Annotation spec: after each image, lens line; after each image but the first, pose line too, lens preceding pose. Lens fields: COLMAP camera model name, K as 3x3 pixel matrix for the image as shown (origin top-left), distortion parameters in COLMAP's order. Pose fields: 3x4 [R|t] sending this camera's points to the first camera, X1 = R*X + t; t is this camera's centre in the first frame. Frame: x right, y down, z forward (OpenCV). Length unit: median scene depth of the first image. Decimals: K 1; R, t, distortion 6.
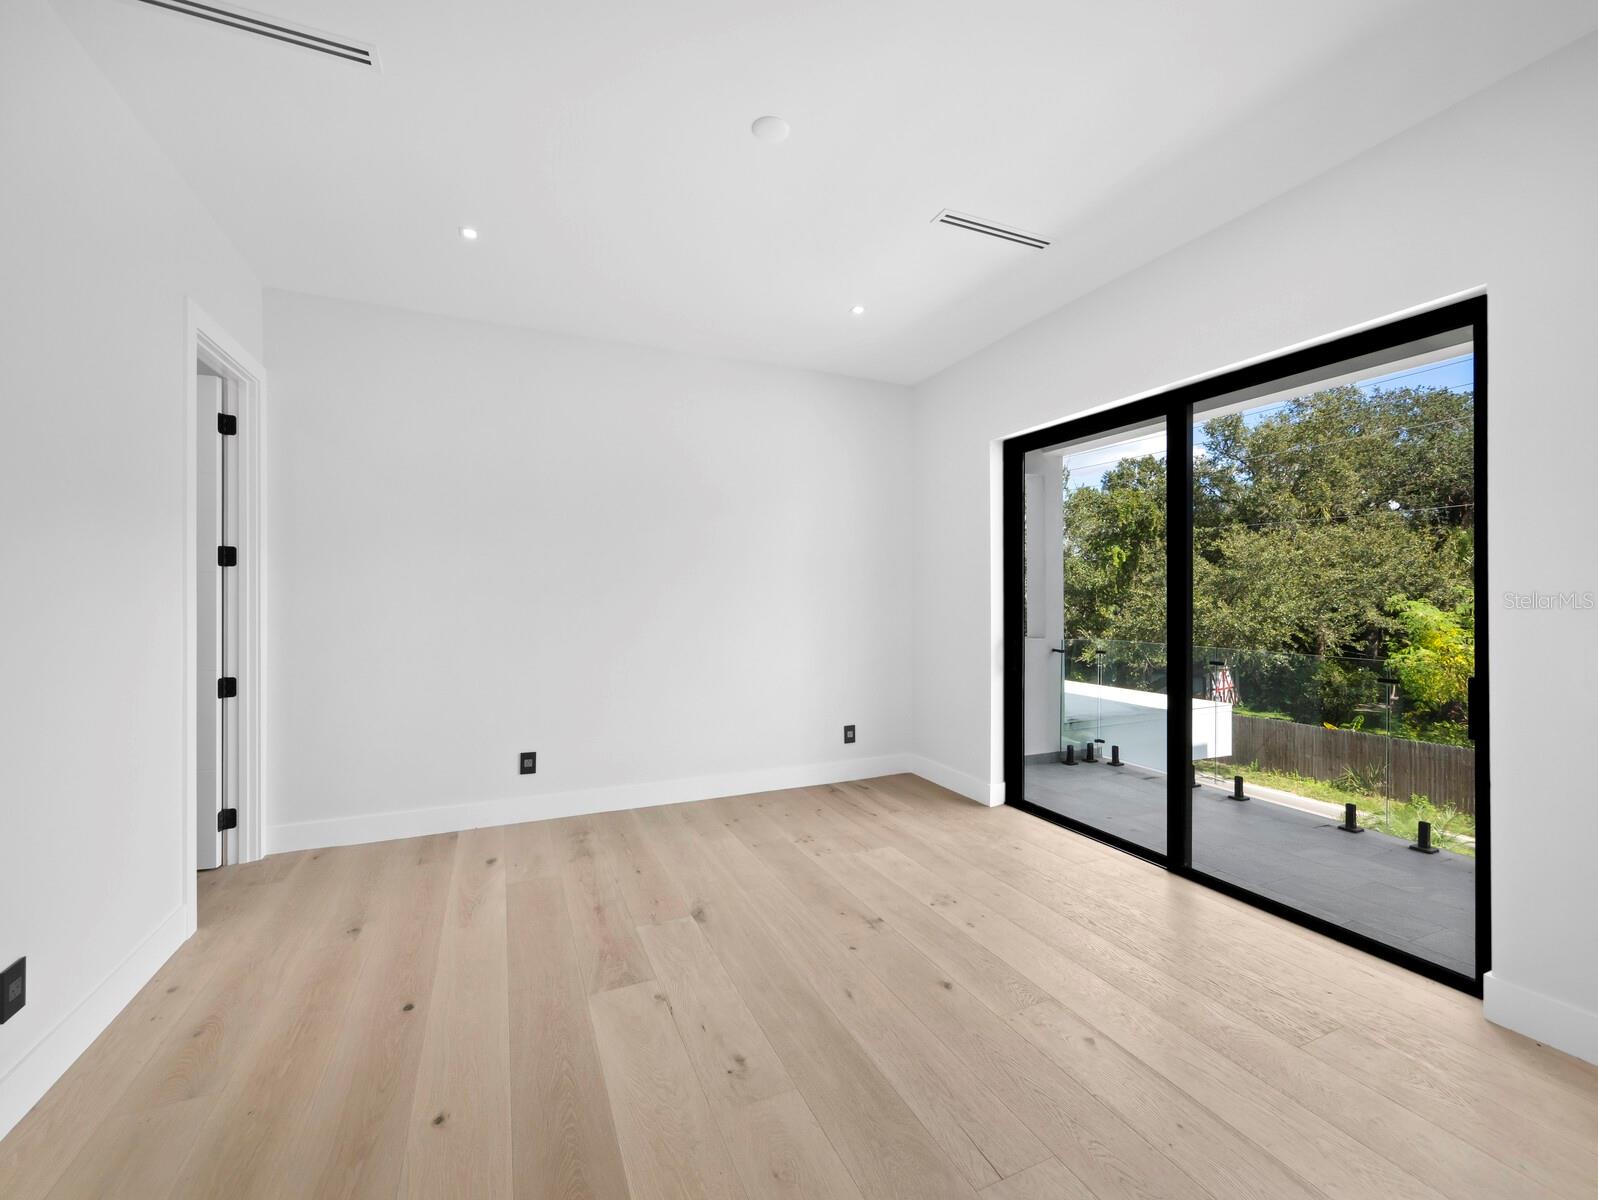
lens RADIAL K [[685.2, 0, 799.0], [0, 685.2, 600.0], [0, 0, 1]] dist [-0.000840, -0.000230]
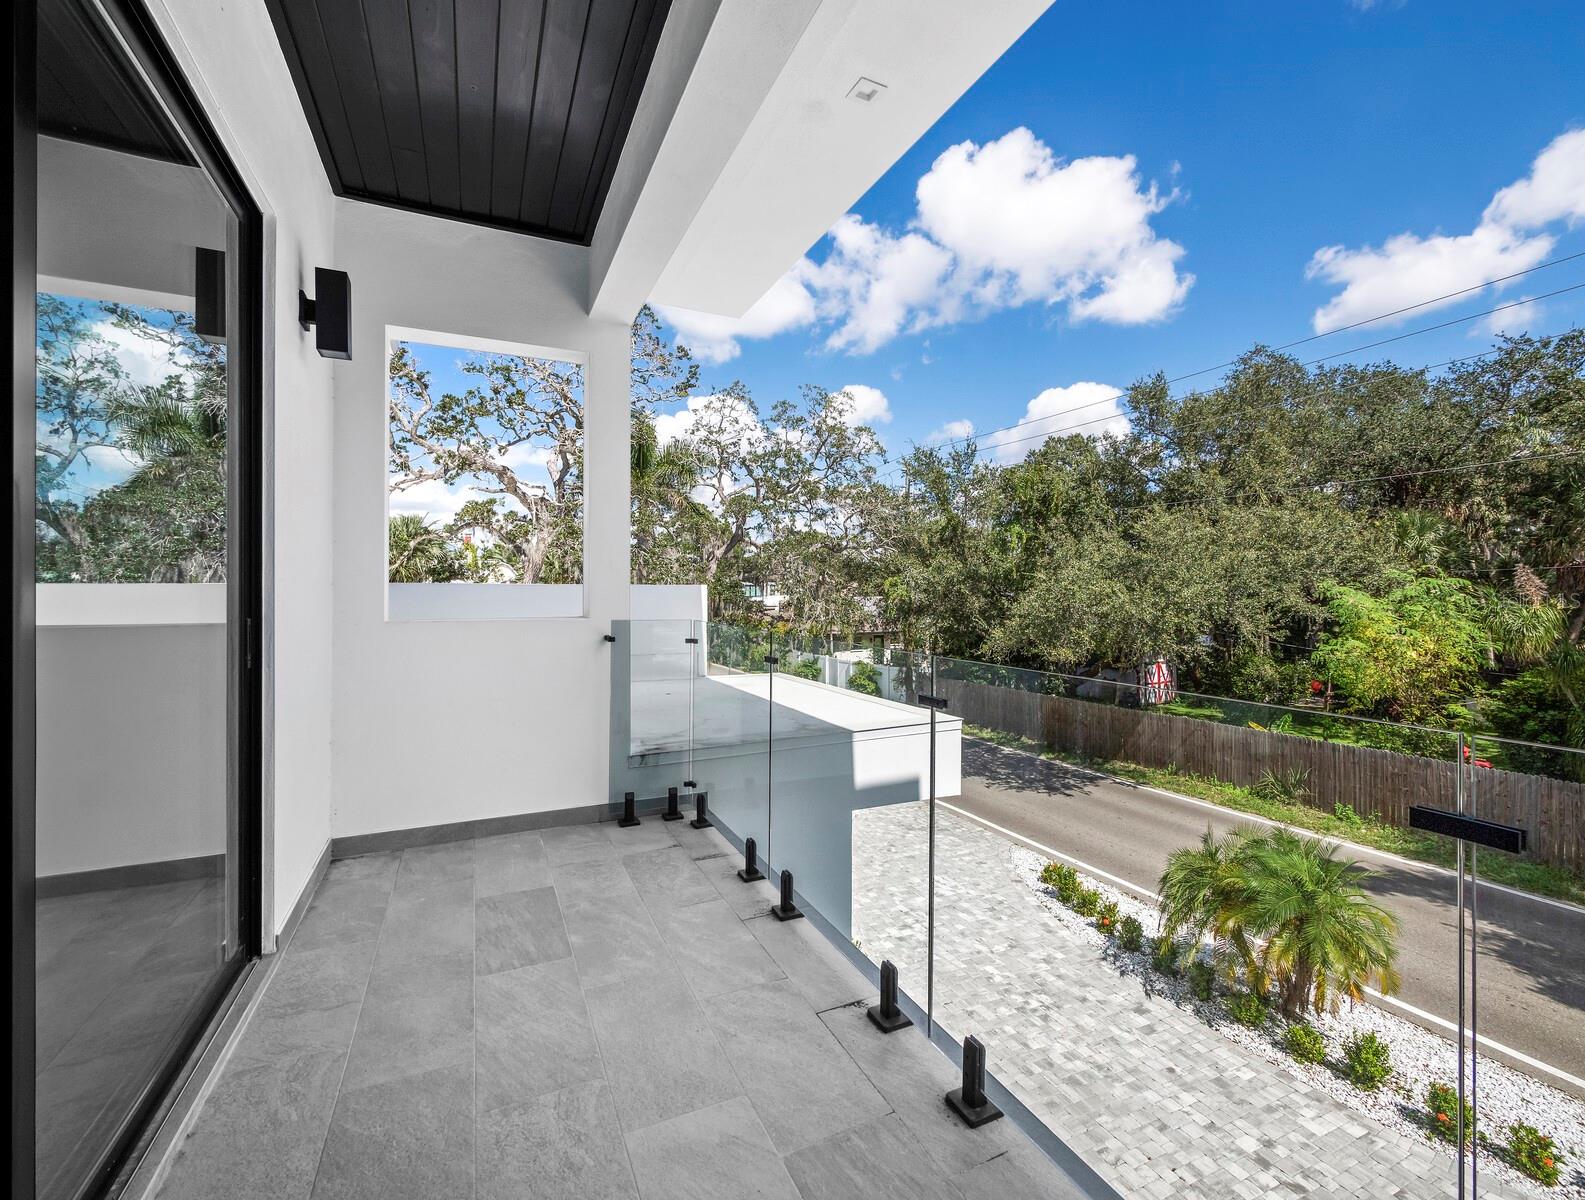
lens RADIAL K [[674.9, 0, 794.2], [0, 674.9, 592.8], [0, 0, 1]] dist [-0.001731, -0.000134]
pose [[0.999919, 0.000492, 0.012736, 0.164208], [-0.000484, 1.000000, -0.000576, 0.010470], [-0.012737, 0.000570, 0.999919, 0.121453]]
